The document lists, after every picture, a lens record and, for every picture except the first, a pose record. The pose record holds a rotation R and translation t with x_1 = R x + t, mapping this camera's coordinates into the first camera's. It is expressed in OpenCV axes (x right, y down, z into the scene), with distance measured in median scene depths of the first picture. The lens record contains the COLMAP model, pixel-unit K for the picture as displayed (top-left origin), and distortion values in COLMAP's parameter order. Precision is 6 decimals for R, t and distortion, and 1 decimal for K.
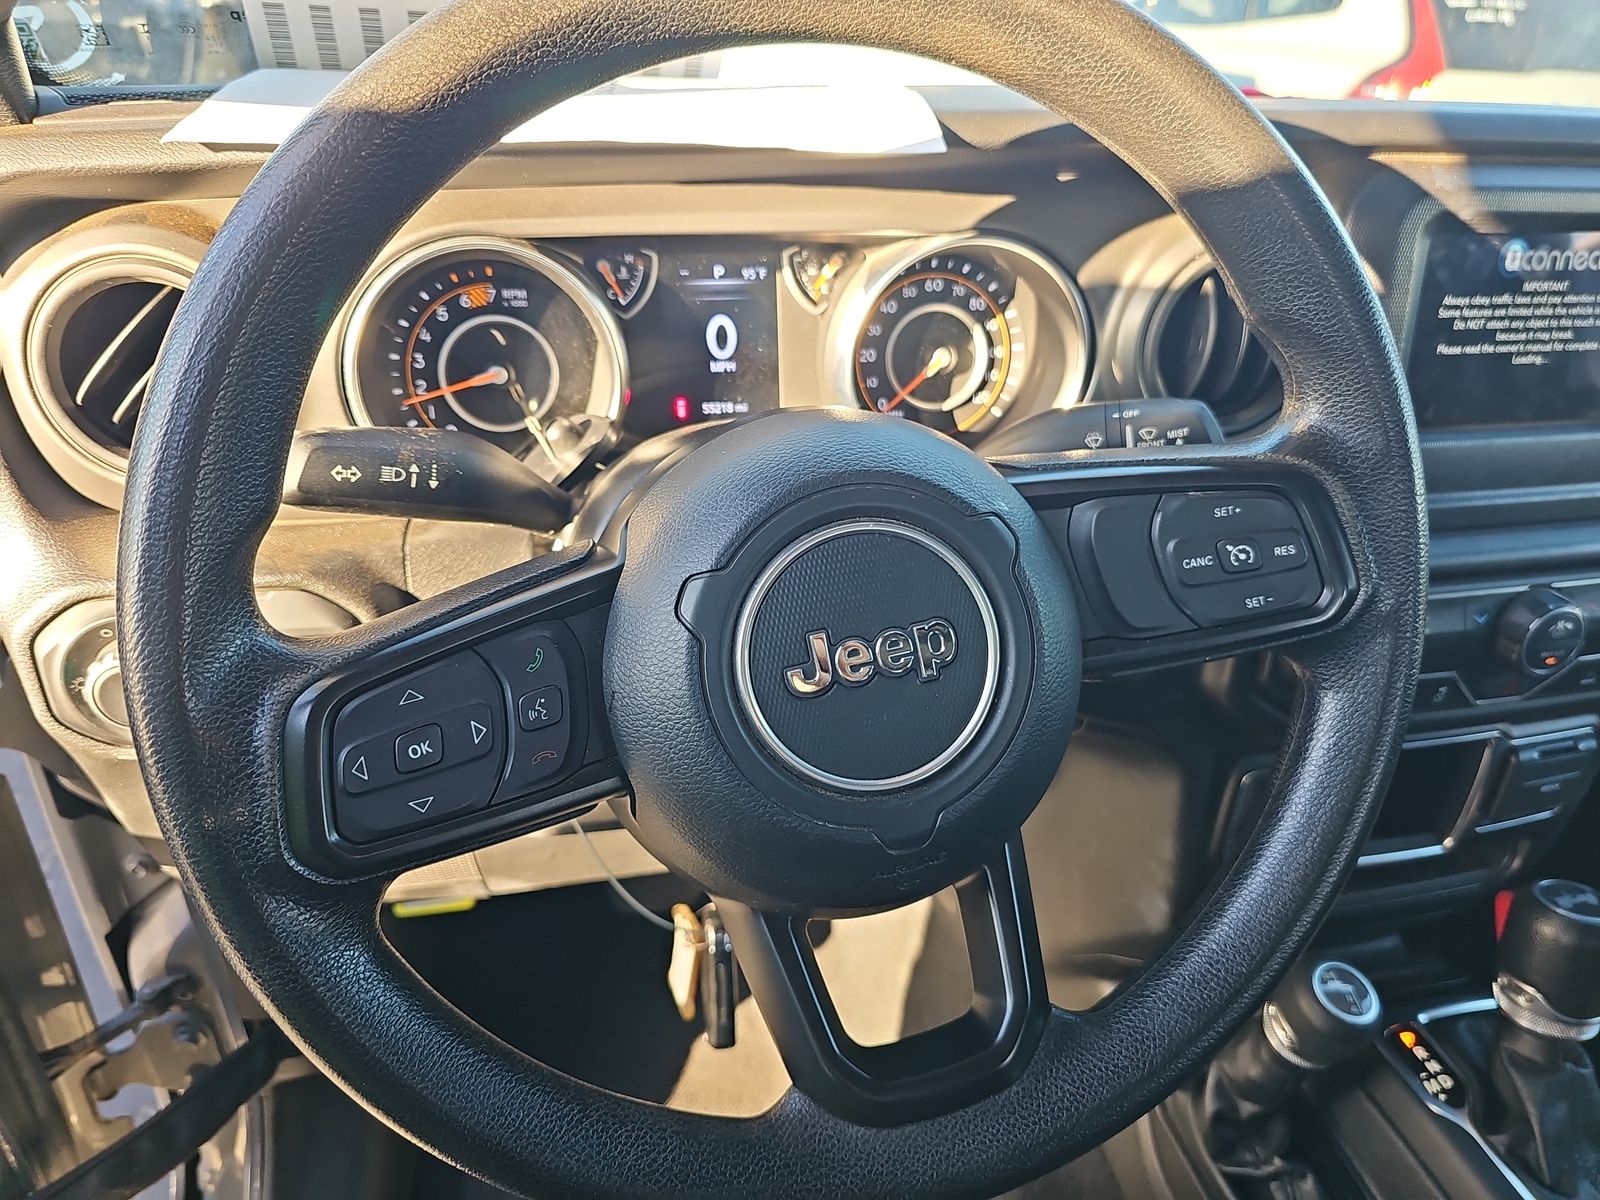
lens RADIAL K [[1071.6, 0, 789.9], [0, 1071.6, 587.7], [0, 0, 1]] dist [0.040733, -0.033988]
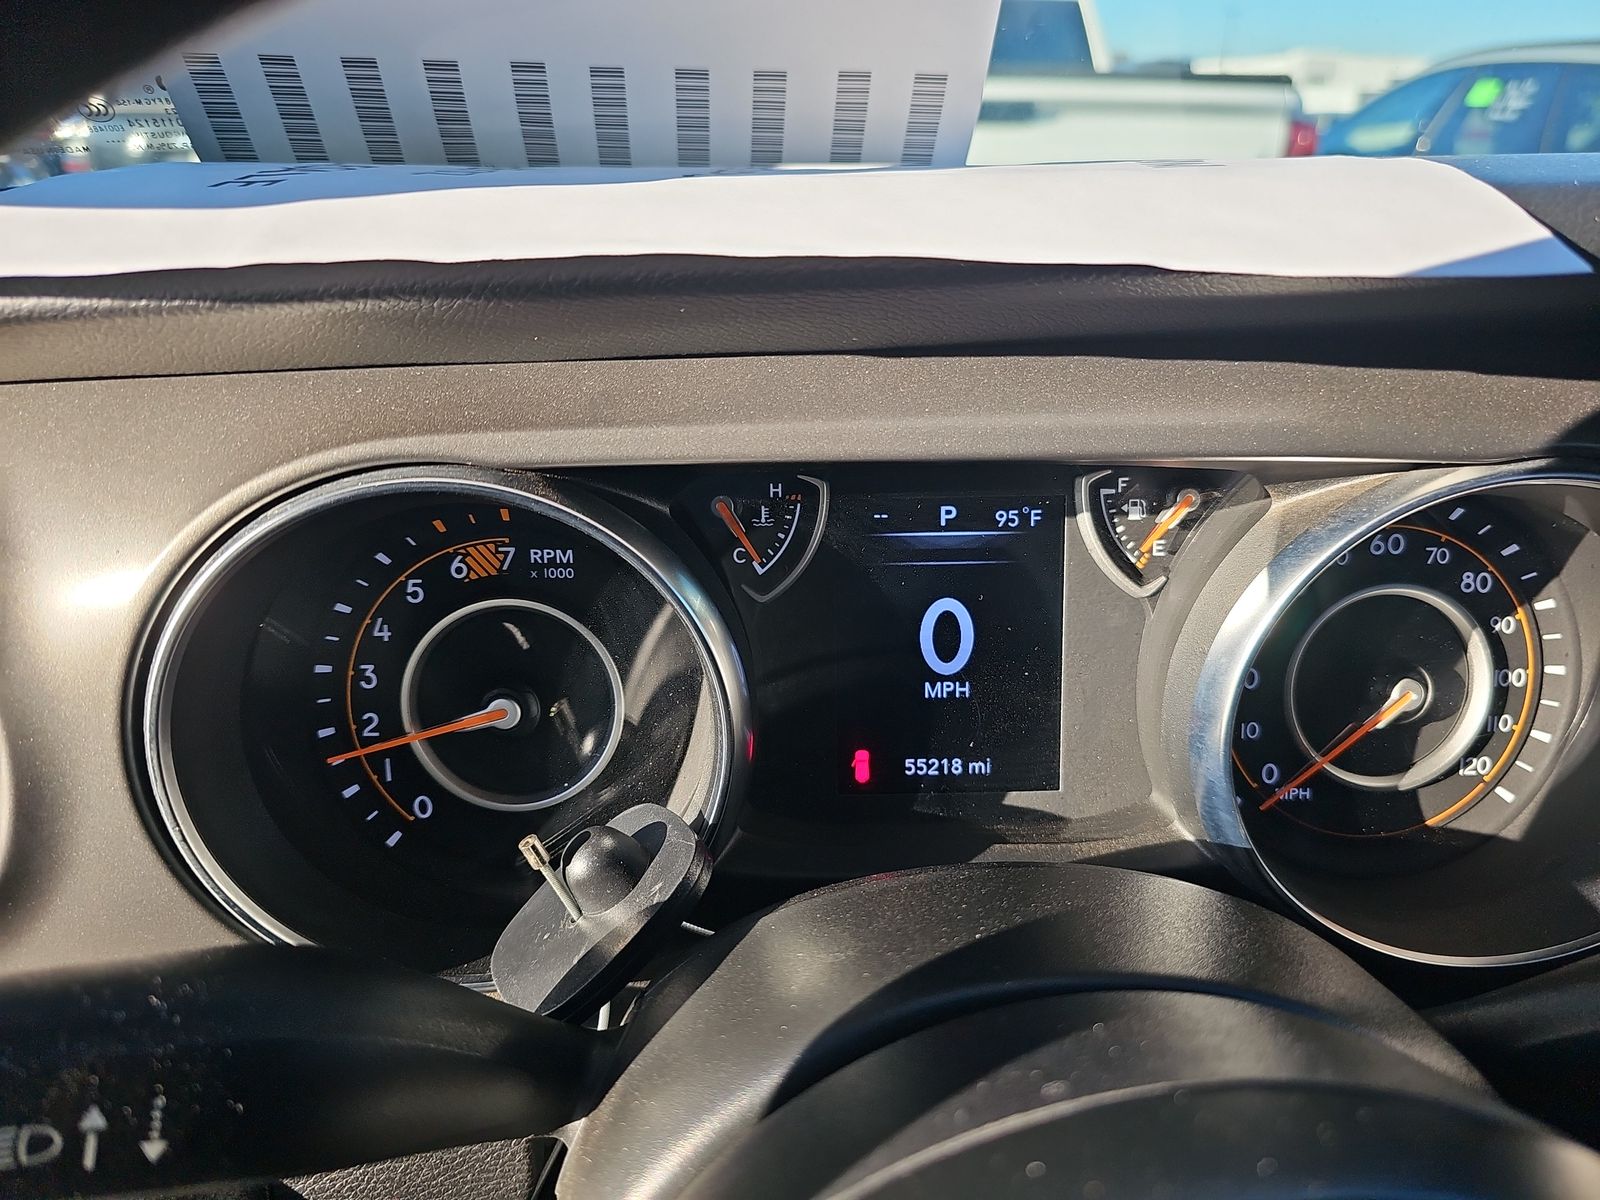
lens RADIAL K [[1071.6, 0, 803.4], [0, 1071.6, 596.5], [0, 0, 1]] dist [0.040733, -0.033988]
pose [[0.983355, 0.041216, -0.176959, -0.042074], [-0.062141, 0.991491, -0.114387, -0.192622], [0.170738, 0.123480, 0.977549, 0.493505]]
